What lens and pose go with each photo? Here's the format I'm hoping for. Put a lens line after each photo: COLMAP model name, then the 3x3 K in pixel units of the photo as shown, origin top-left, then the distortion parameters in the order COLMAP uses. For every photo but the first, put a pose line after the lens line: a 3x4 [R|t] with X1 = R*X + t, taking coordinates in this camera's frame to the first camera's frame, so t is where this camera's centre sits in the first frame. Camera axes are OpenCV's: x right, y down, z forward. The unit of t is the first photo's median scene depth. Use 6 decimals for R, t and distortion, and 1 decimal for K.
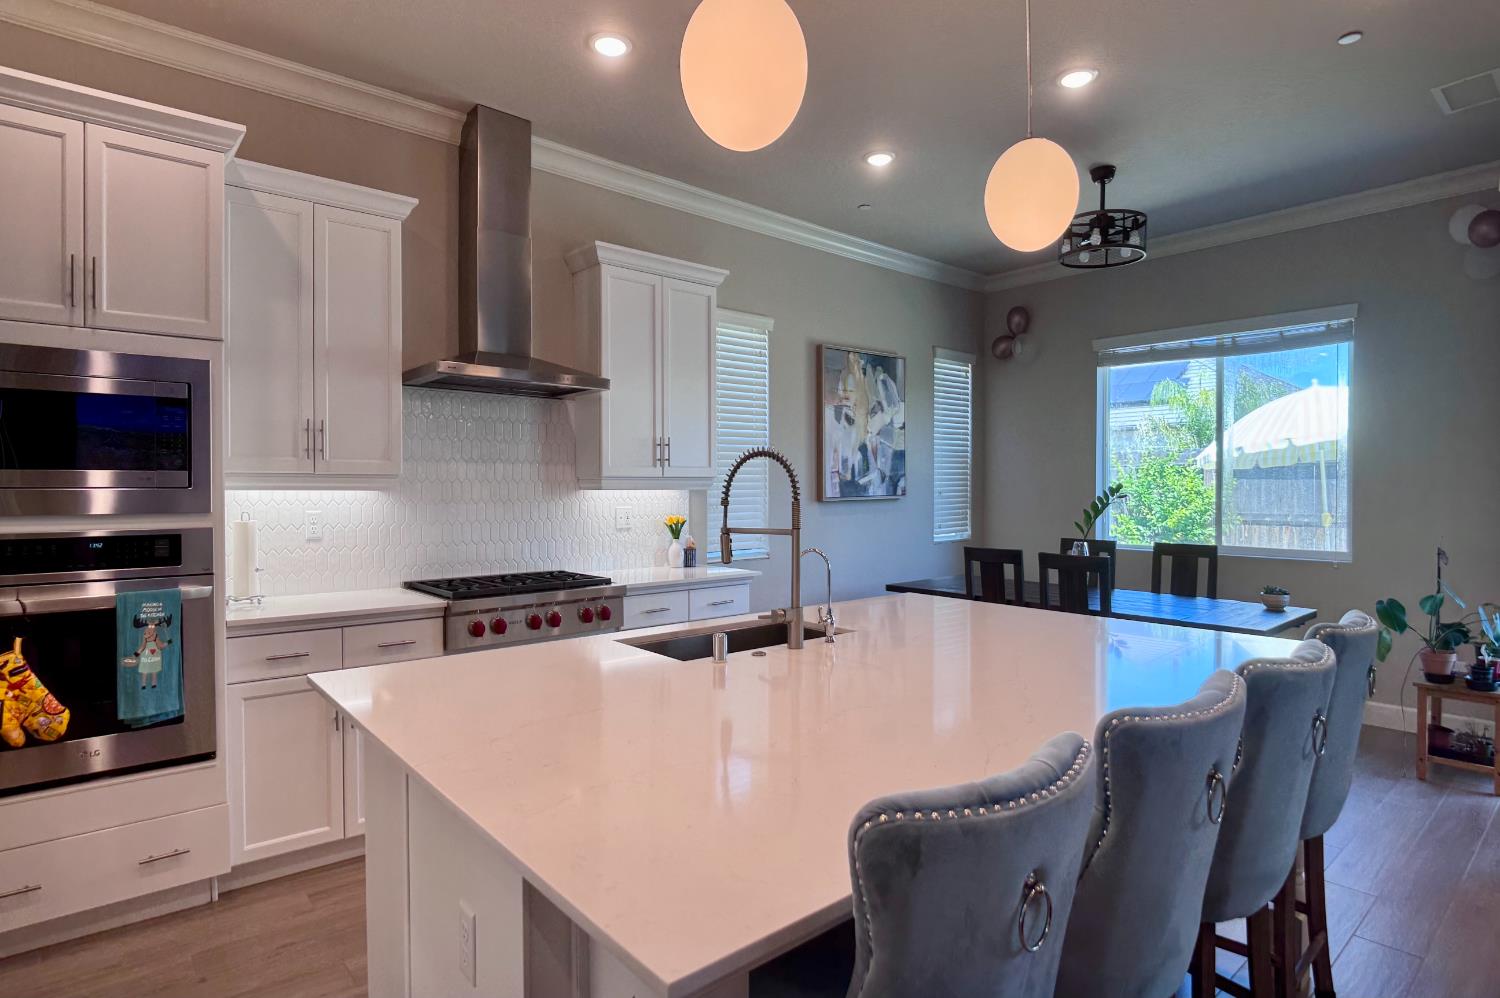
lens RADIAL K [[777.3, 0, 766.6], [0, 777.3, 497.1], [0, 0, 1]] dist [0.001877, -0.014361]
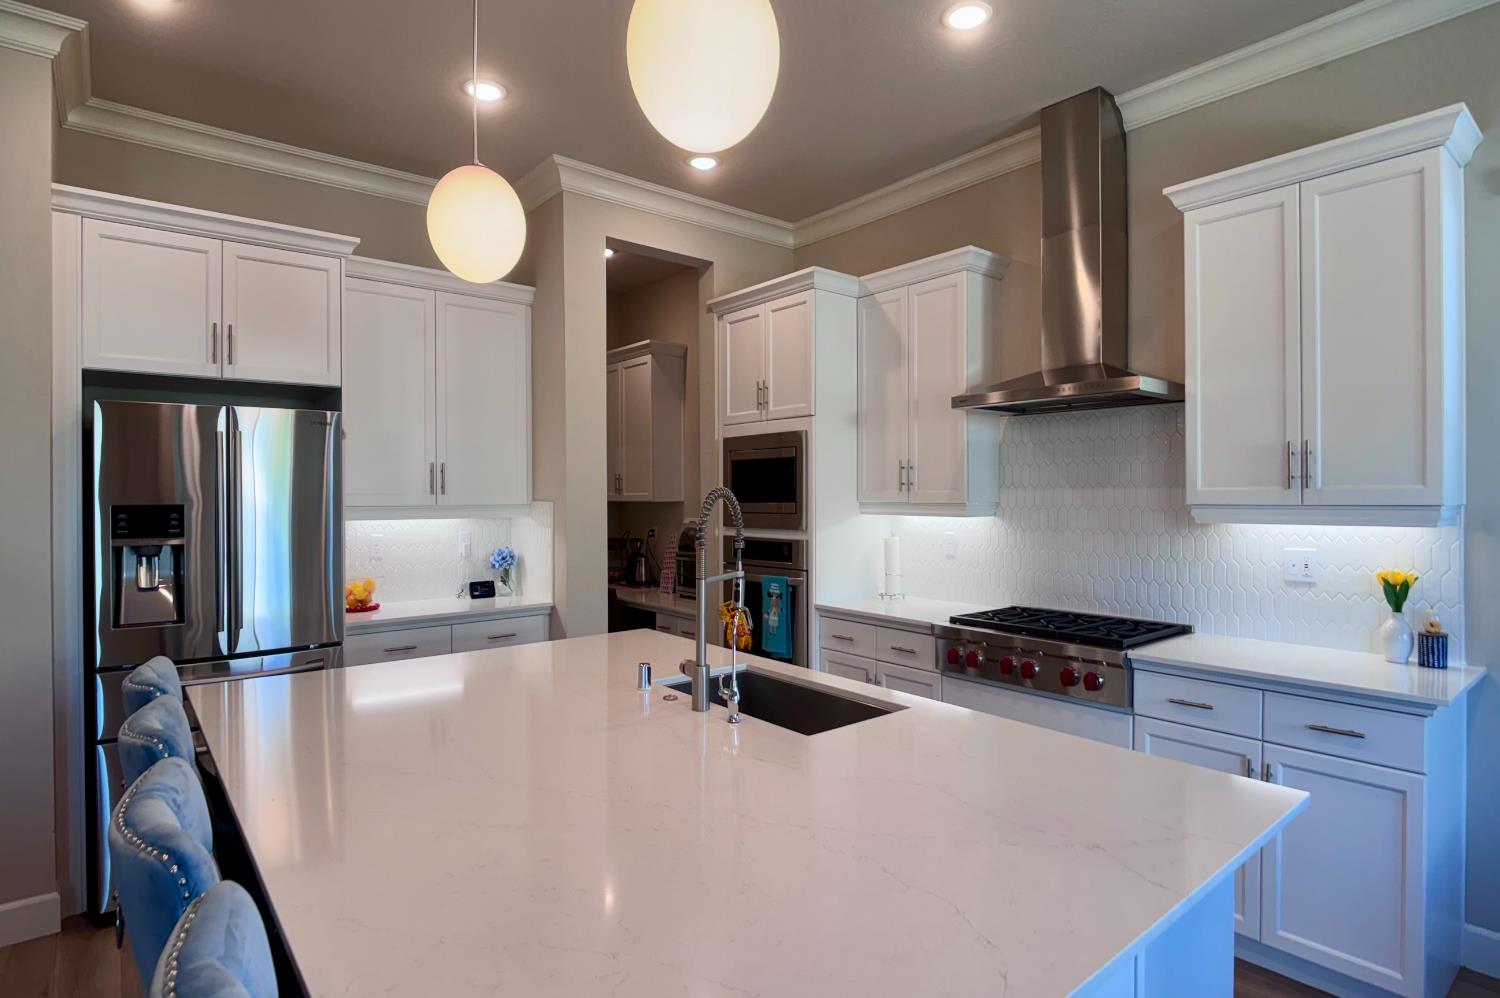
lens RADIAL K [[777.3, 0, 740.6], [0, 777.3, 498.2], [0, 0, 1]] dist [0.001877, -0.014361]
pose [[-0.032548, 0.003280, -0.999465, 0.382232], [-0.009551, 0.999948, 0.003593, -0.022323], [0.999425, 0.009663, -0.032515, 0.438305]]
